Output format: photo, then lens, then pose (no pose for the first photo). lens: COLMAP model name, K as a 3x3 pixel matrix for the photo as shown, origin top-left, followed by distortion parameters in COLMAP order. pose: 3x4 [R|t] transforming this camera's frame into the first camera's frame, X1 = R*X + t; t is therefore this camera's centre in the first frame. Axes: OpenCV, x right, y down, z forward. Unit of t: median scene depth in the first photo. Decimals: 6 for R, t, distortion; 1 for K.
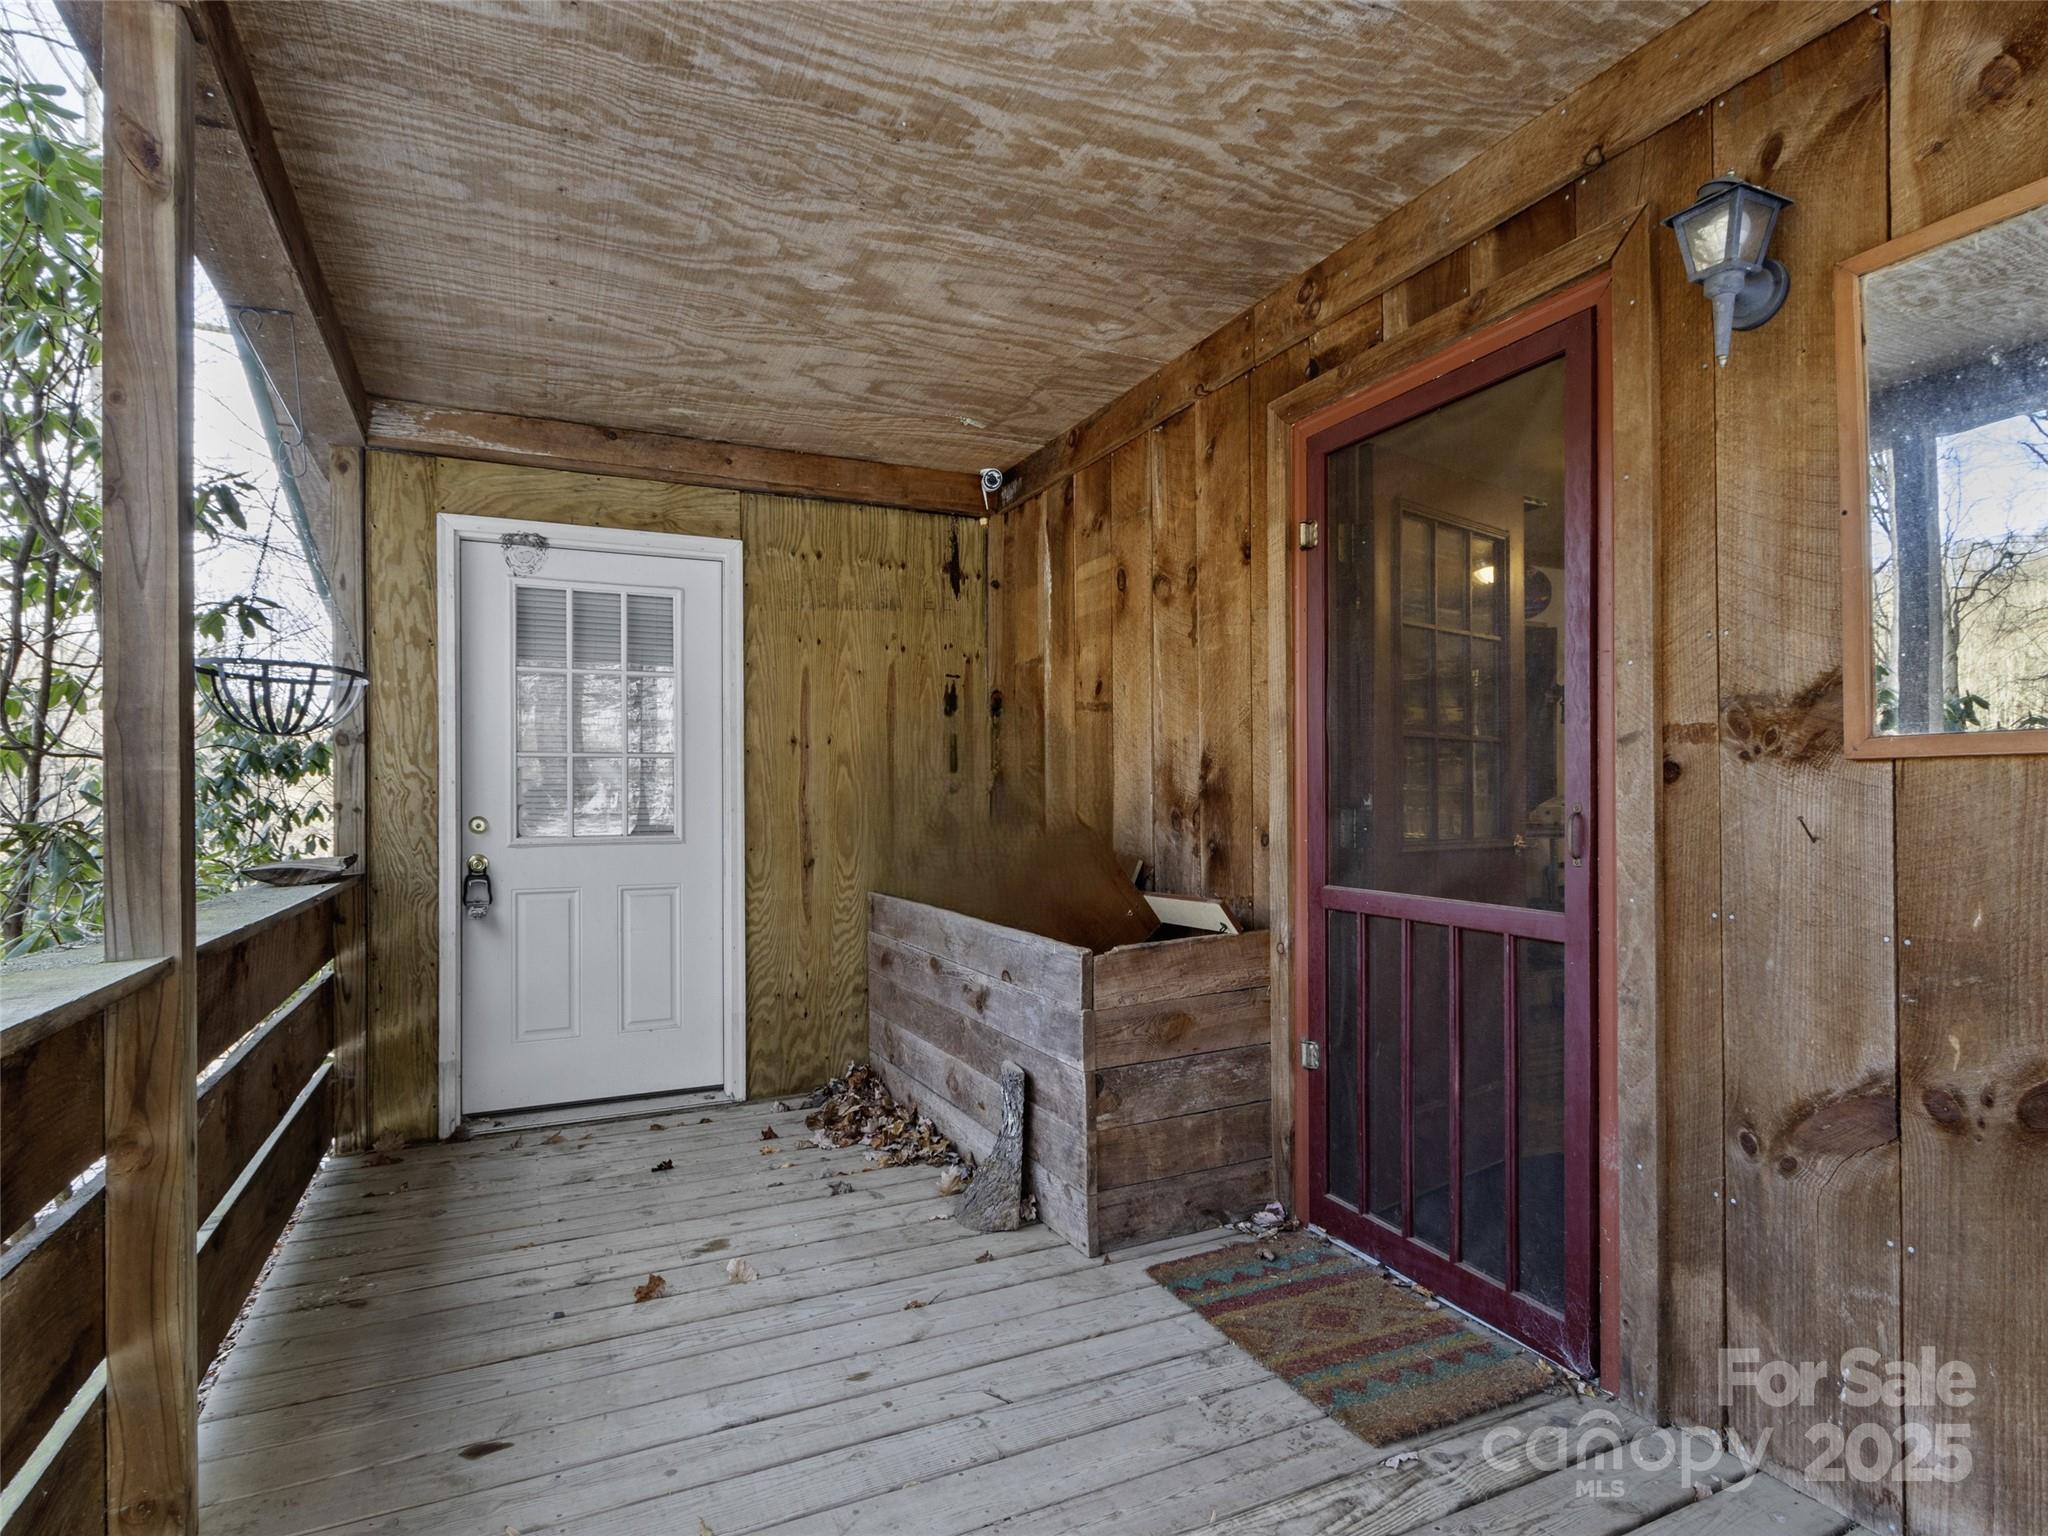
lens RADIAL K [[1071.2, 0, 1016.9], [0, 1071.2, 799.2], [0, 0, 1]] dist [-0.005260, -0.000279]
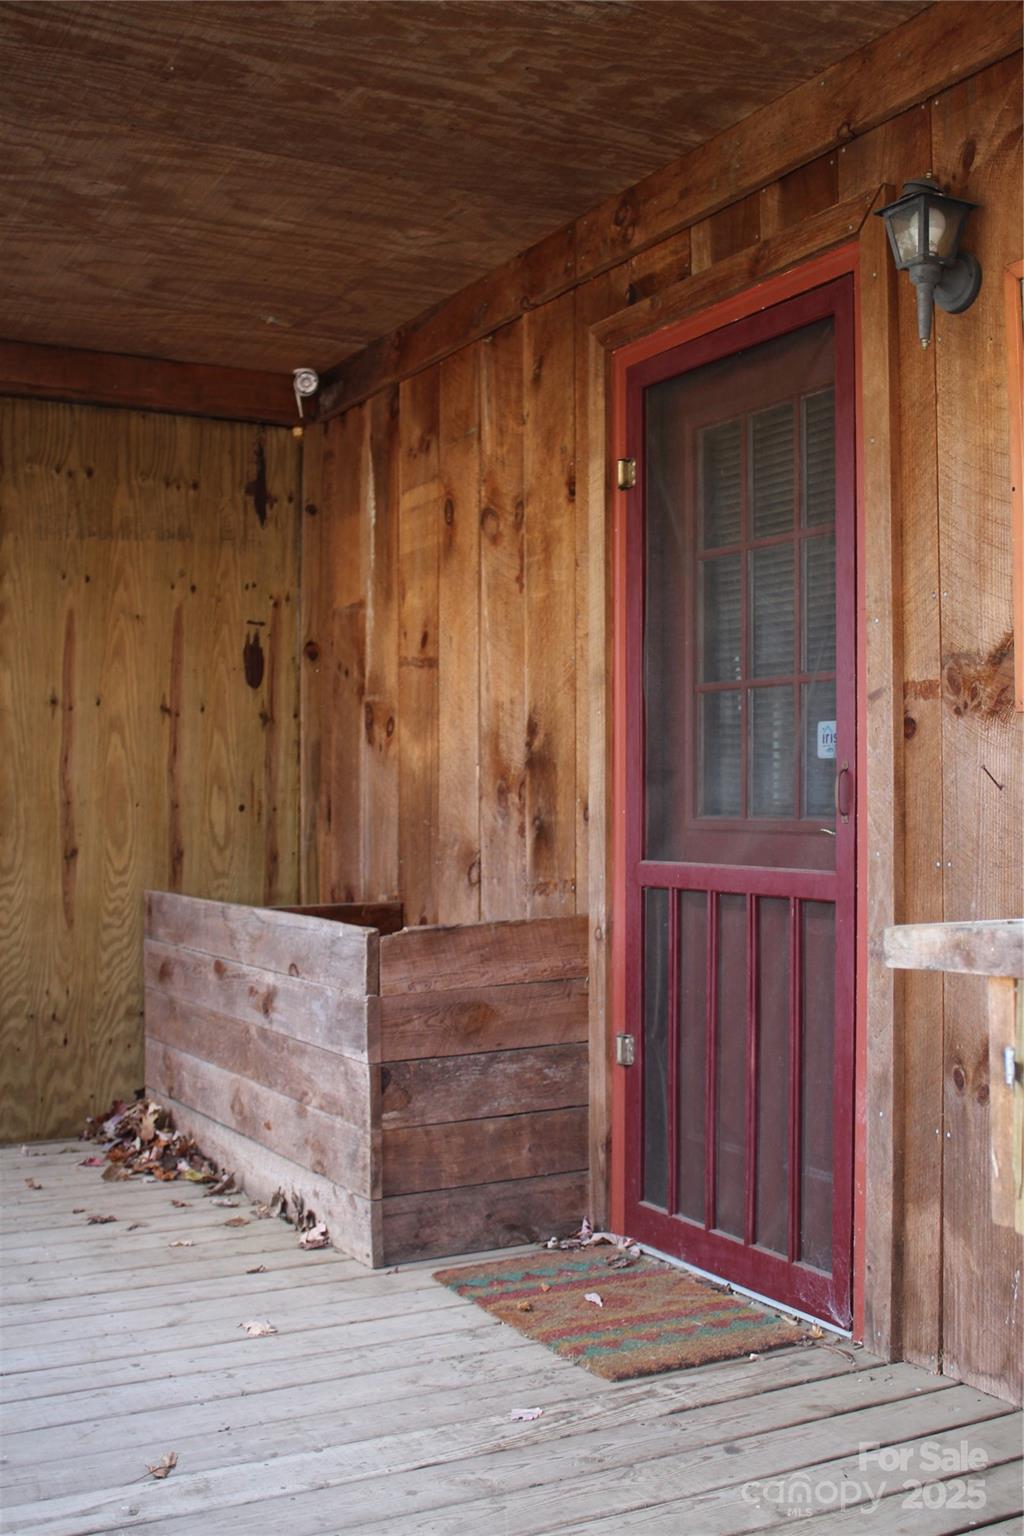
lens RADIAL K [[1637.9, 0, 512.0], [0, 1637.9, 768.0], [0, 0, 1]] dist [-0.116832, 0.123871]
pose [[0.998022, 0.007935, 0.062356, 0.088525], [-0.006325, 0.999642, -0.025983, 0.037438], [-0.062540, 0.025537, 0.997716, -0.353918]]
